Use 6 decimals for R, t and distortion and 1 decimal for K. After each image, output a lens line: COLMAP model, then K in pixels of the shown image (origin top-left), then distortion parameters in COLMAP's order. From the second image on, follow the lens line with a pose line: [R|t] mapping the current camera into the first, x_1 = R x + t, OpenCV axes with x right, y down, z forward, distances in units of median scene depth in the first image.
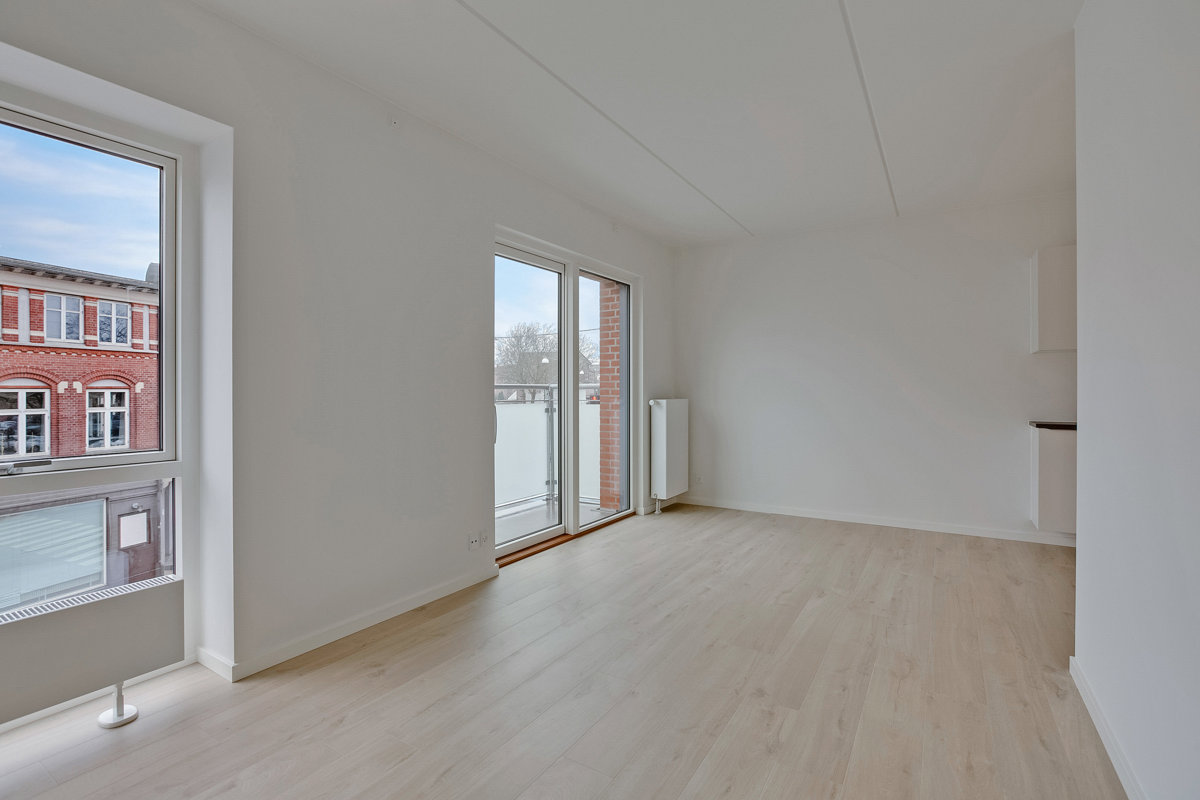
lens RADIAL K [[553.9, 0, 597.4], [0, 553.9, 395.2], [0, 0, 1]] dist [-0.059429, 0.025818]
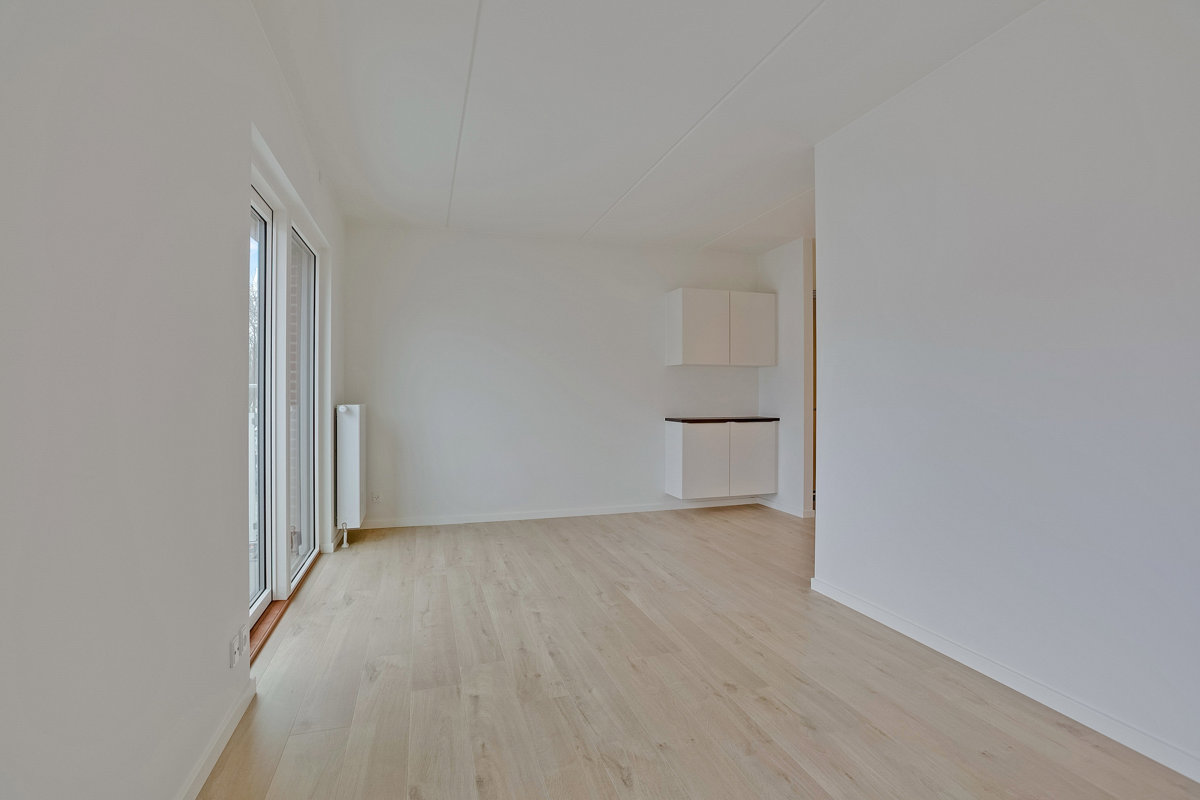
lens RADIAL K [[553.9, 0, 597.4], [0, 553.9, 395.2], [0, 0, 1]] dist [-0.059429, 0.025818]
pose [[0.644859, 0.001688, 0.764300, -0.370391], [0.005840, 0.999957, -0.007136, 0.003083], [-0.764279, 0.009065, 0.644822, 0.302422]]
